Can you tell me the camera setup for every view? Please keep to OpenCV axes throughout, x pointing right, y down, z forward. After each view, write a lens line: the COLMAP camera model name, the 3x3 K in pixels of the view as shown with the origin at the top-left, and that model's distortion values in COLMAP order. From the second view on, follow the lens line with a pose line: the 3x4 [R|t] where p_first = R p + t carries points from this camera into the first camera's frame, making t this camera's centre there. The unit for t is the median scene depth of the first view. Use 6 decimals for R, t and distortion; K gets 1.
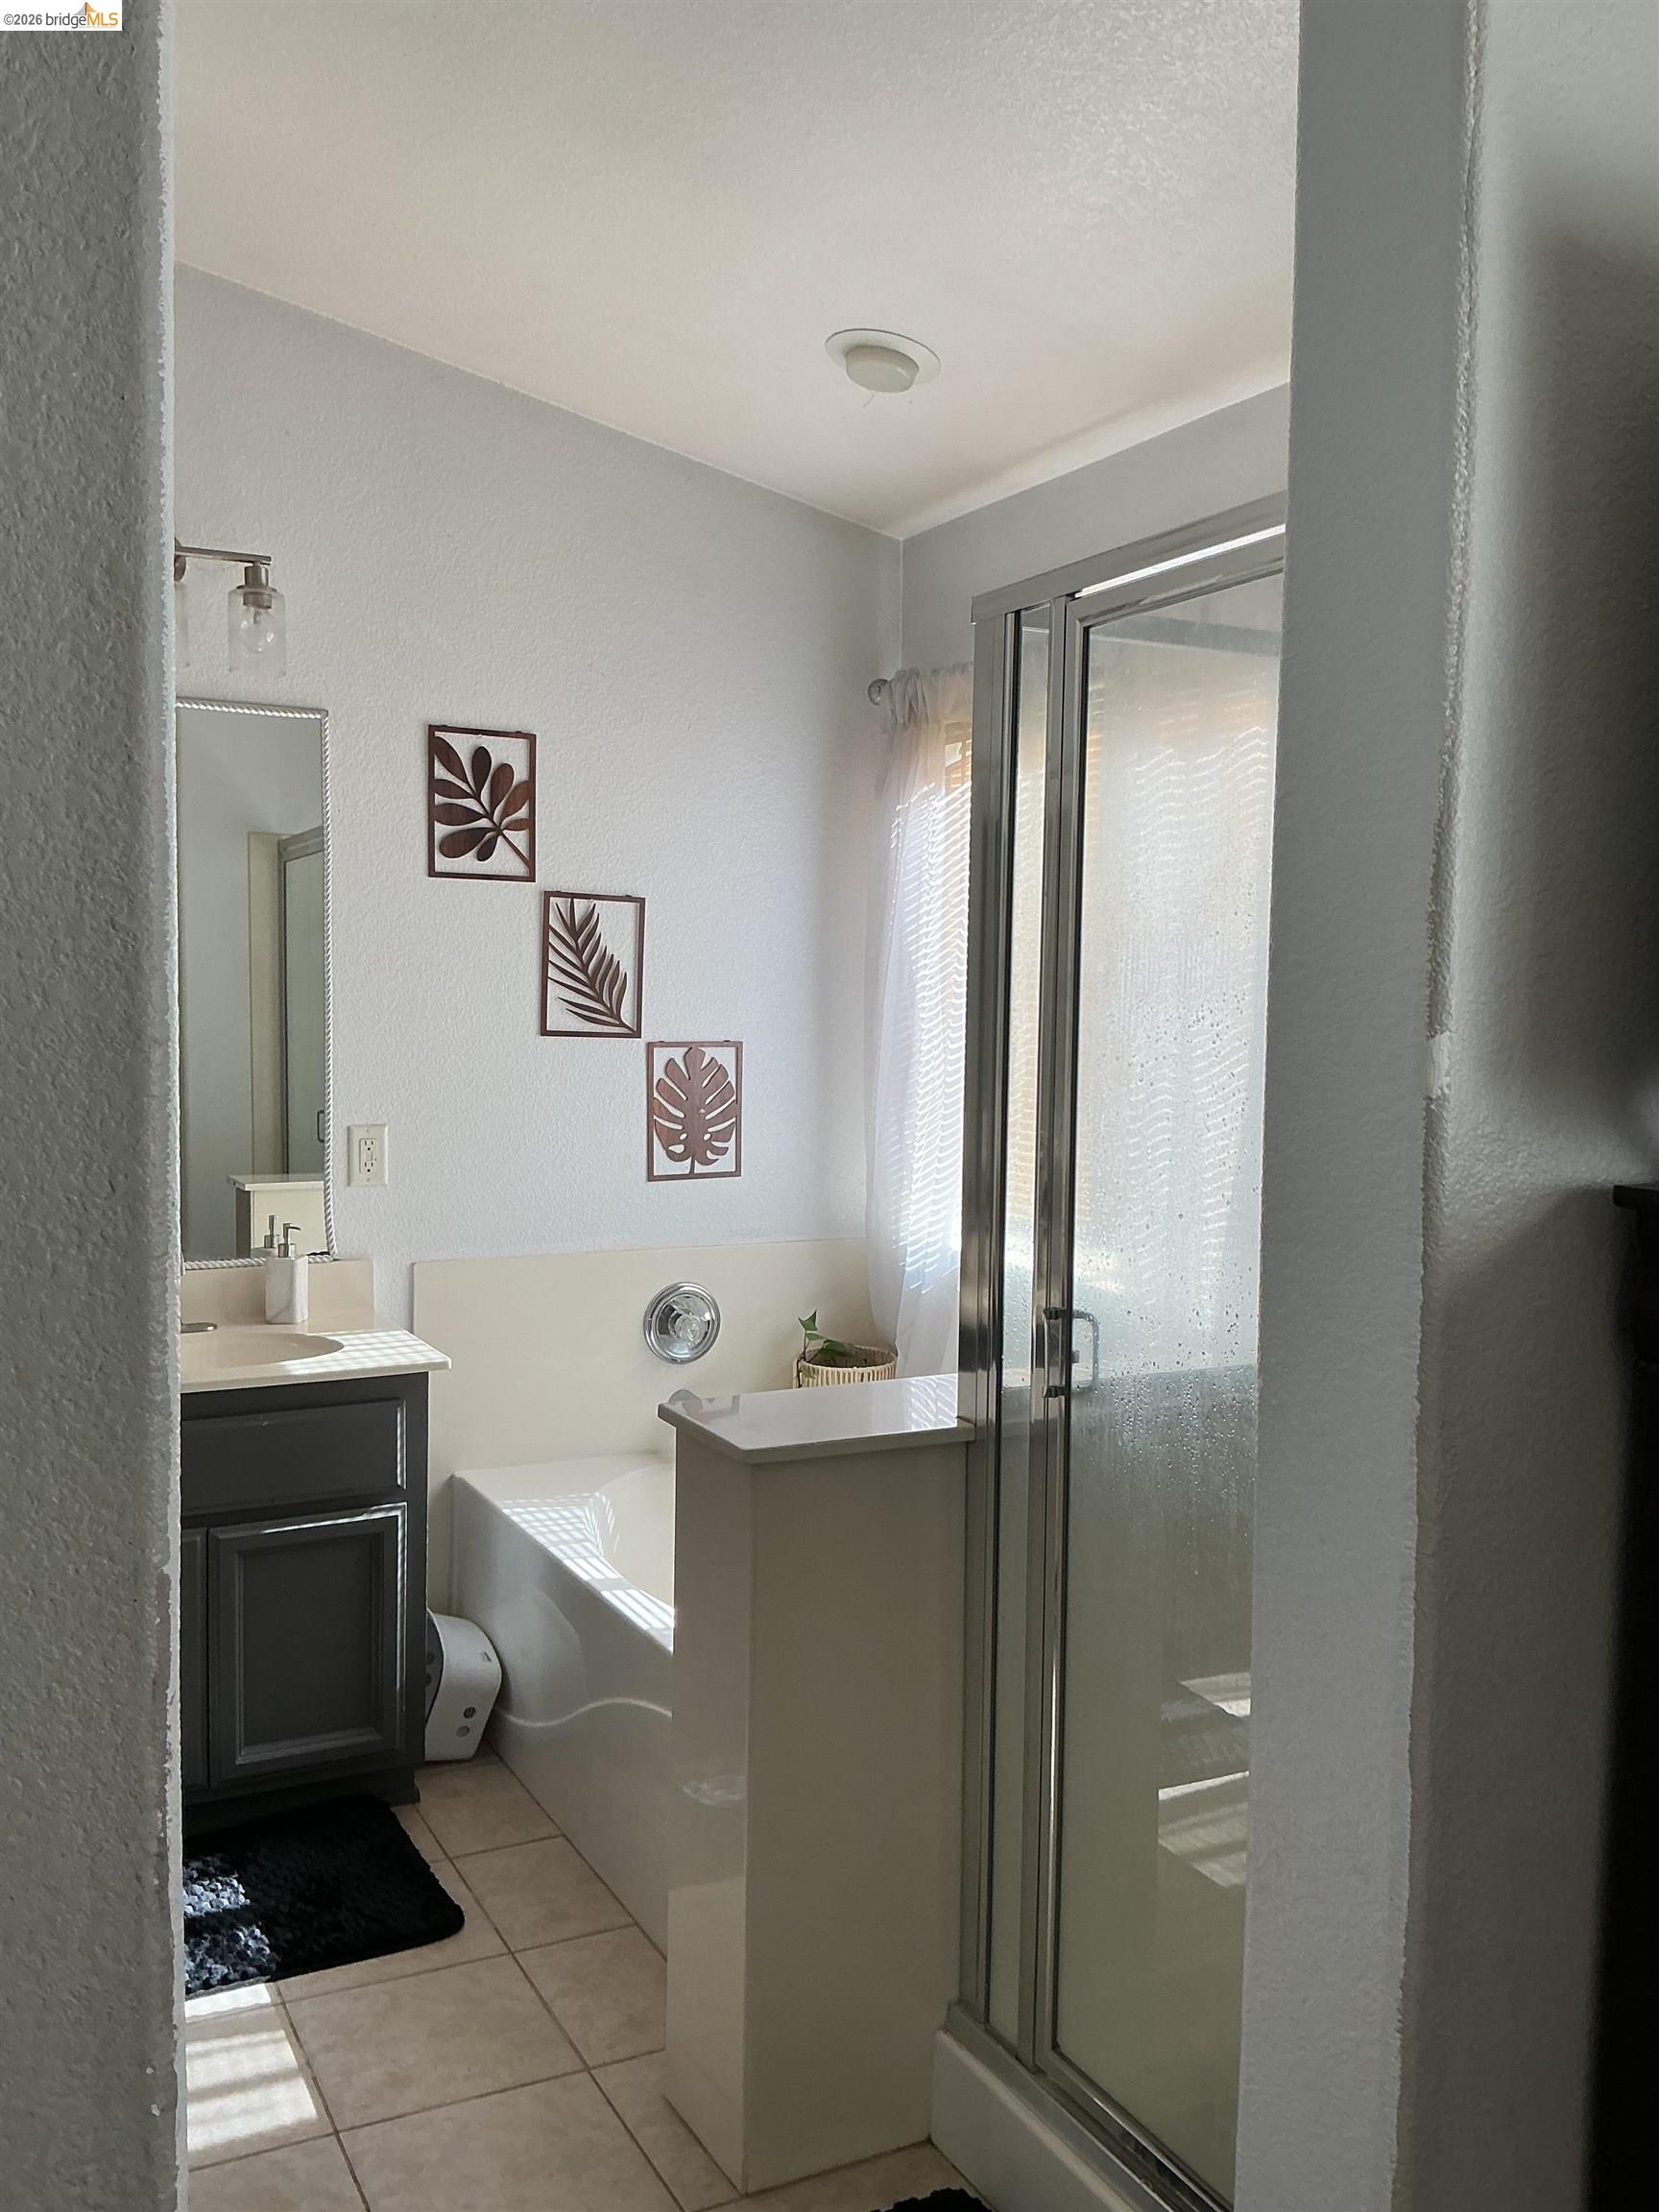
lens RADIAL K [[1829.1, 0, 827.6], [0, 1829.1, 1113.2], [0, 0, 1]] dist [0.127610, -0.000556]
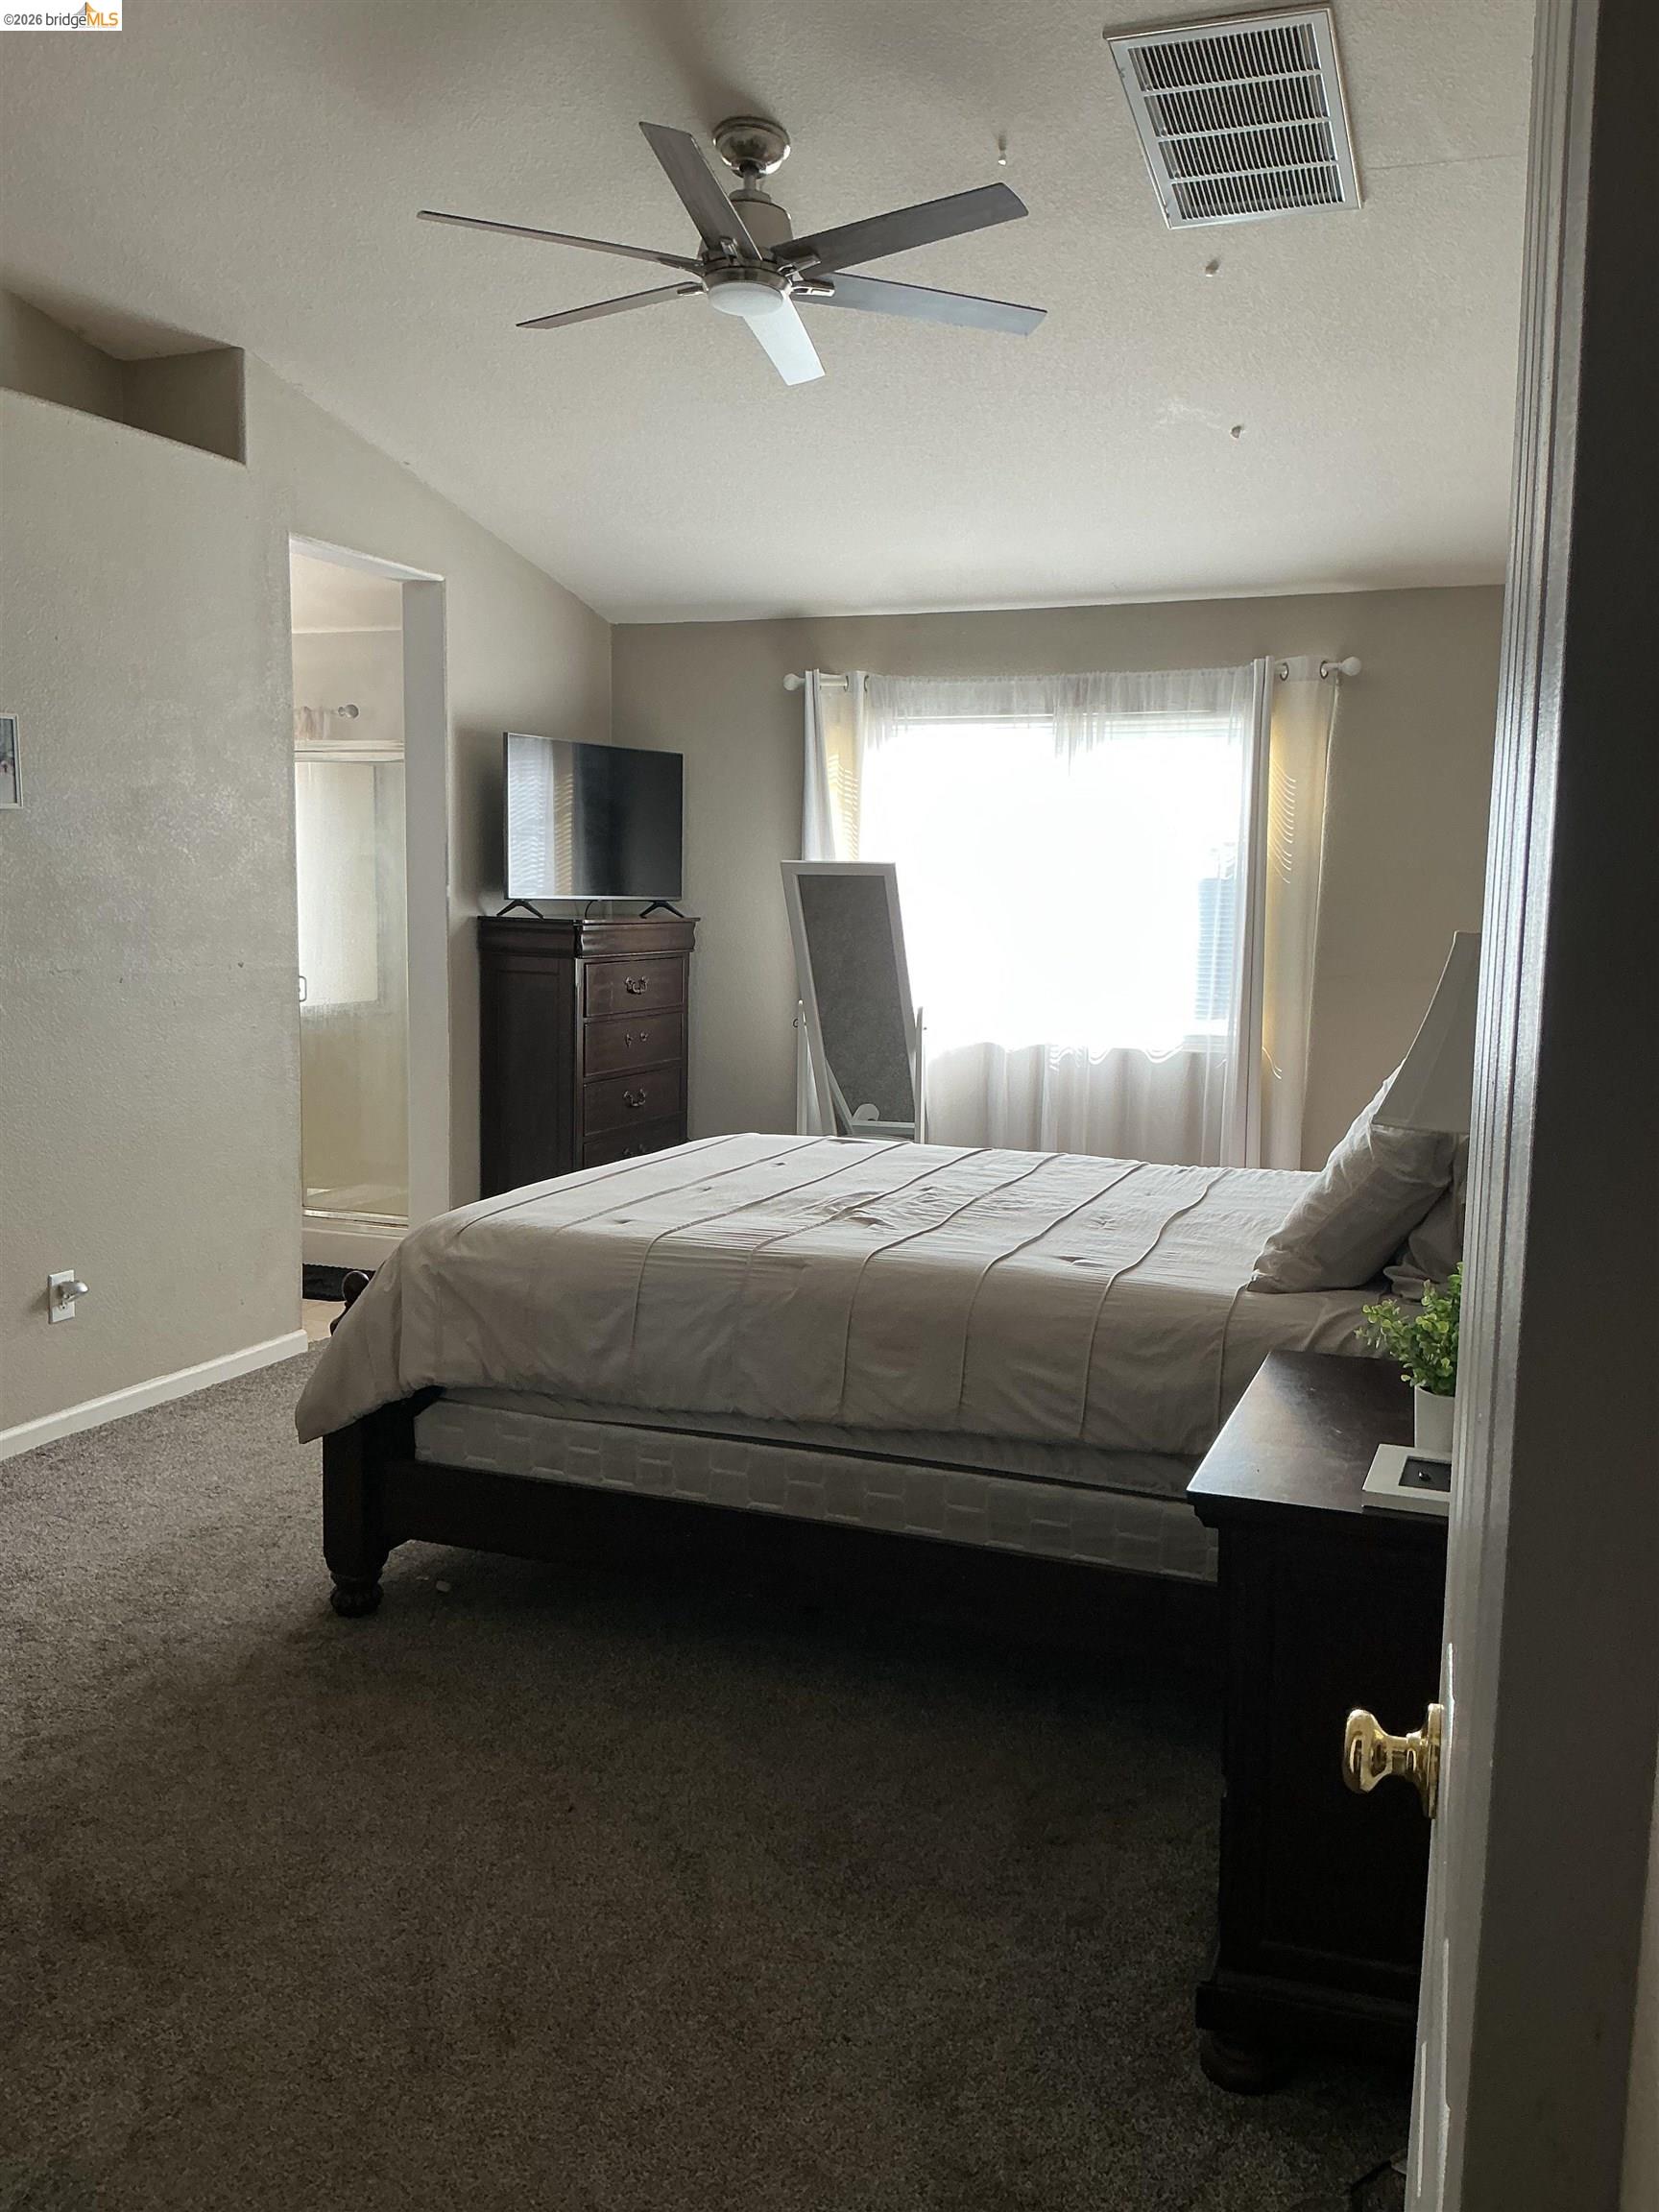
lens RADIAL K [[1846.1, 0, 829.5], [0, 1846.1, 1106.0], [0, 0, 1]] dist [0.150277, -0.303184]
pose [[0.737867, -0.077580, 0.670473, -1.667053], [0.040569, 0.996674, 0.070677, 0.172839], [-0.673726, -0.024950, 0.738560, -2.440230]]
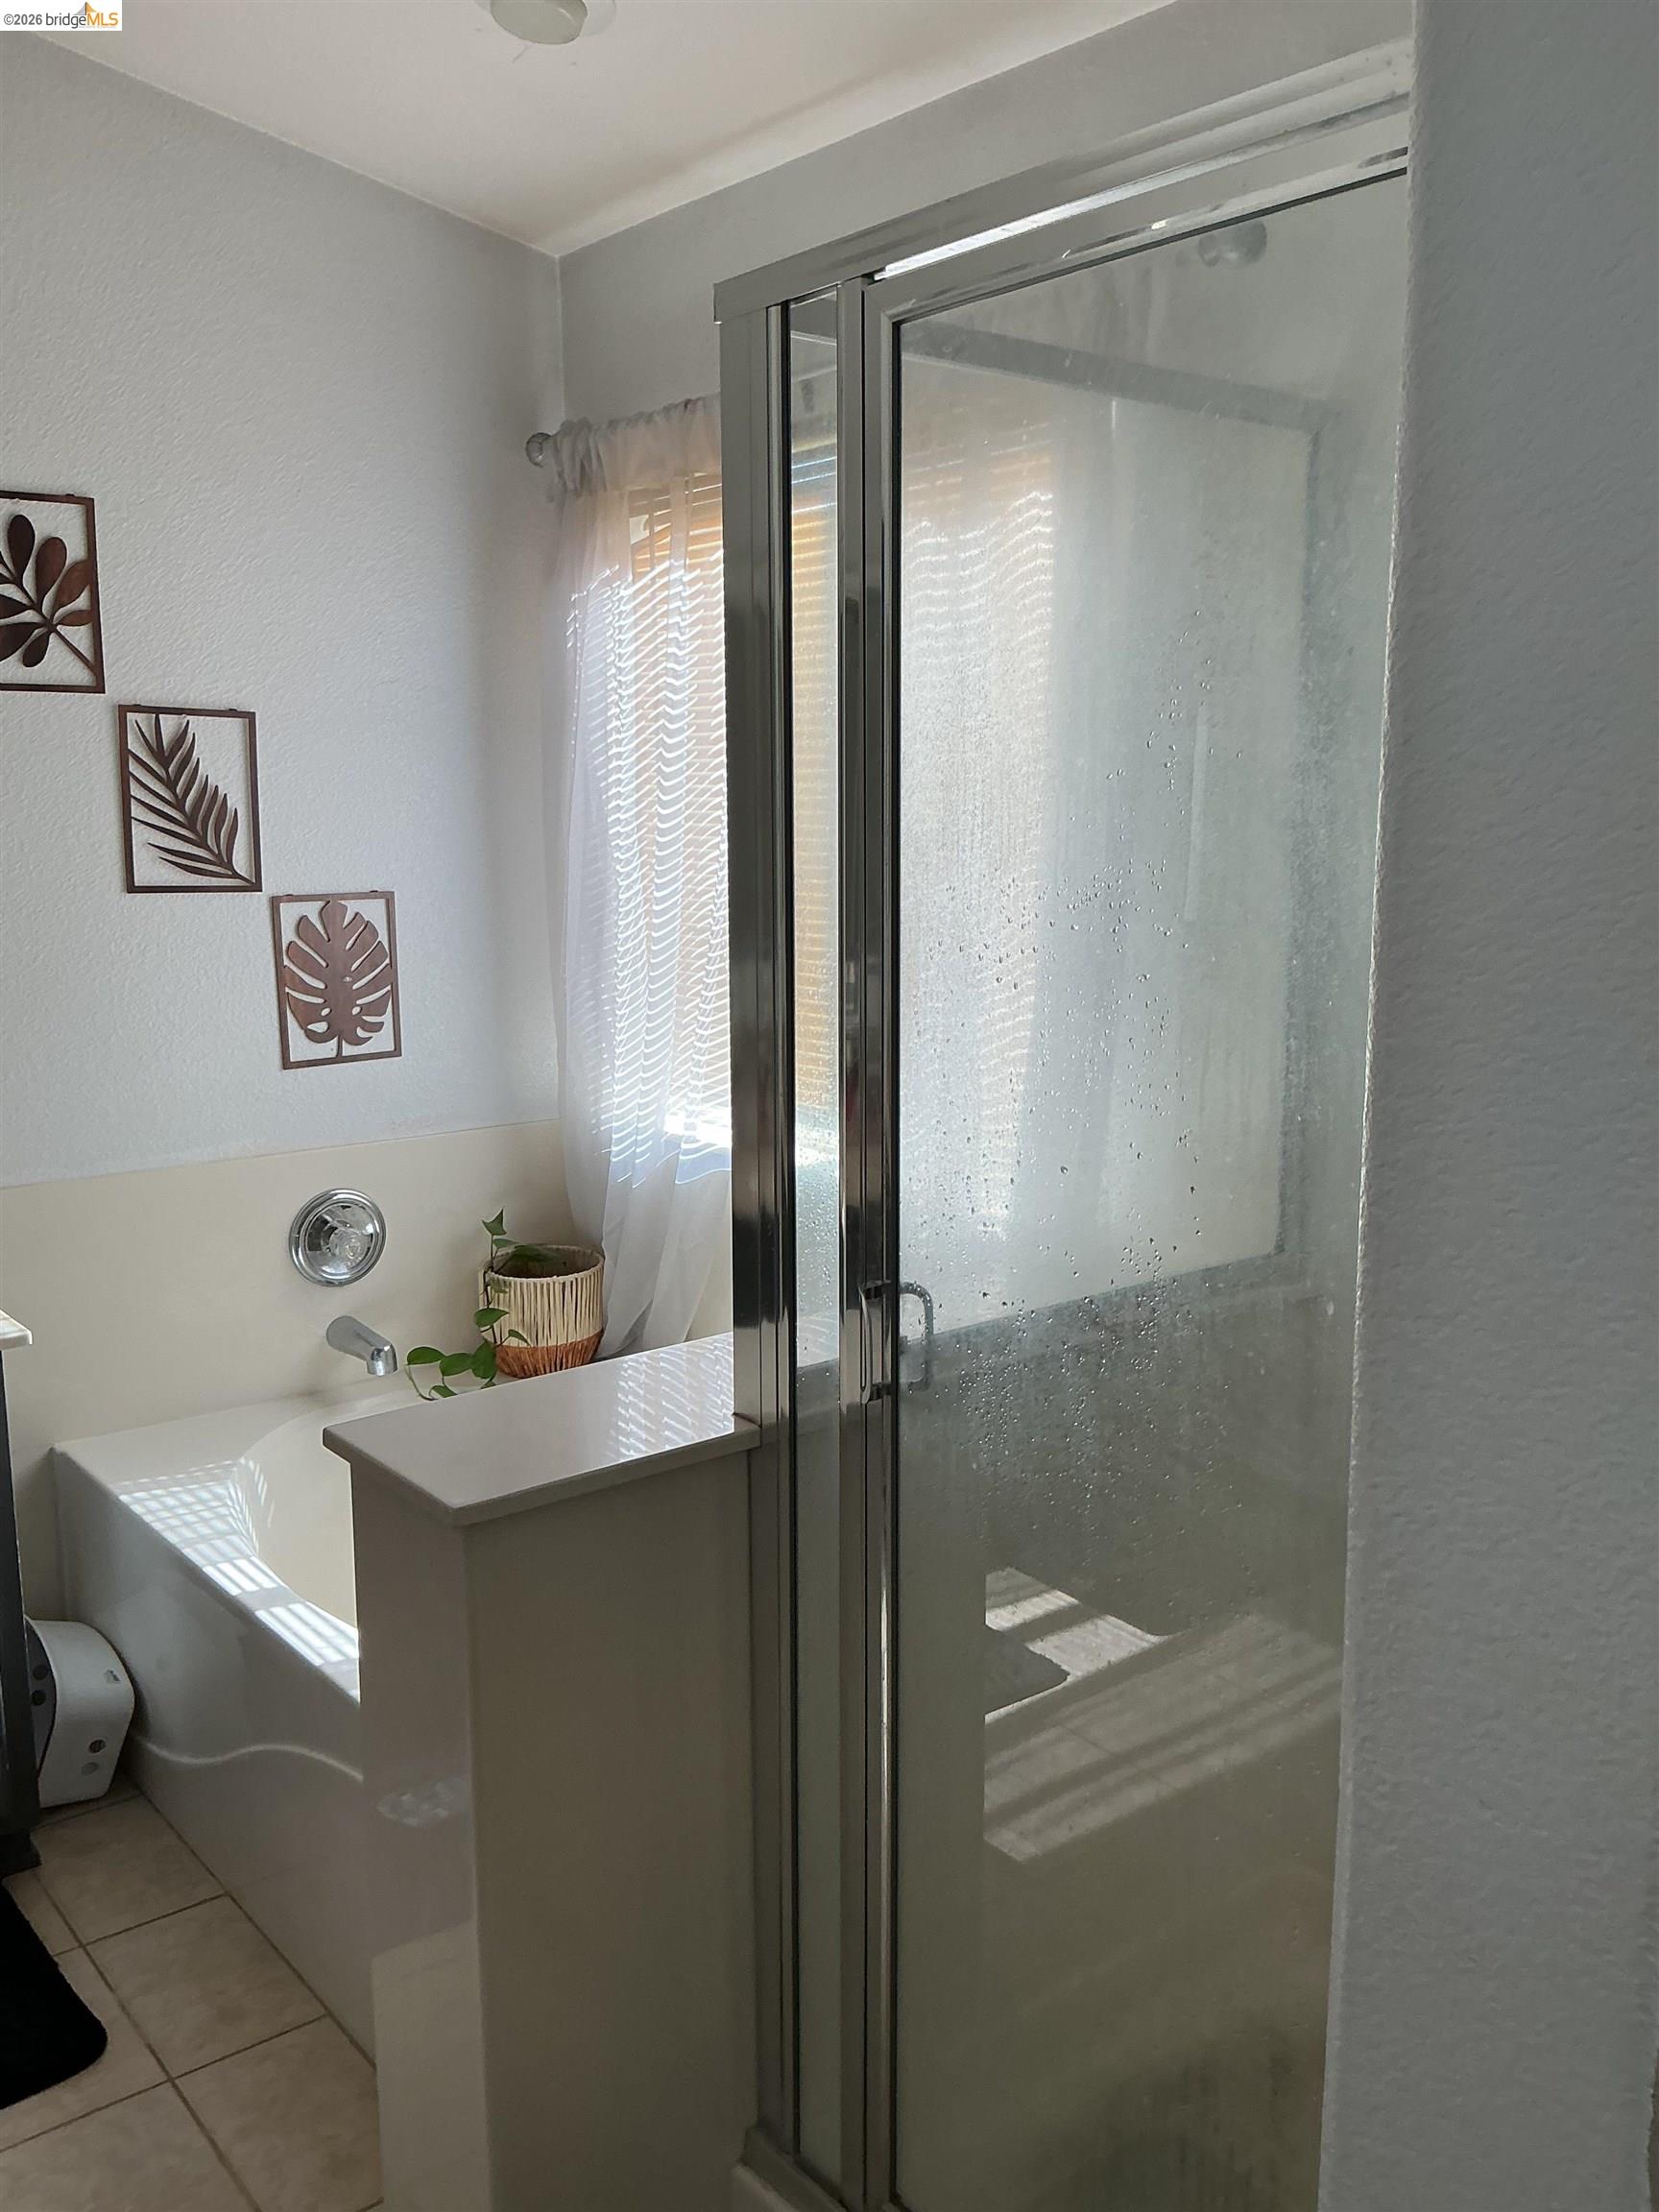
lens RADIAL K [[1846.1, 0, 829.5], [0, 1846.1, 1106.0], [0, 0, 1]] dist [0.150277, -0.303184]
pose [[0.981267, -0.052321, 0.185410, -0.015472], [0.033796, 0.994241, 0.101703, -0.023006], [-0.189663, -0.093532, 0.977384, 0.152245]]
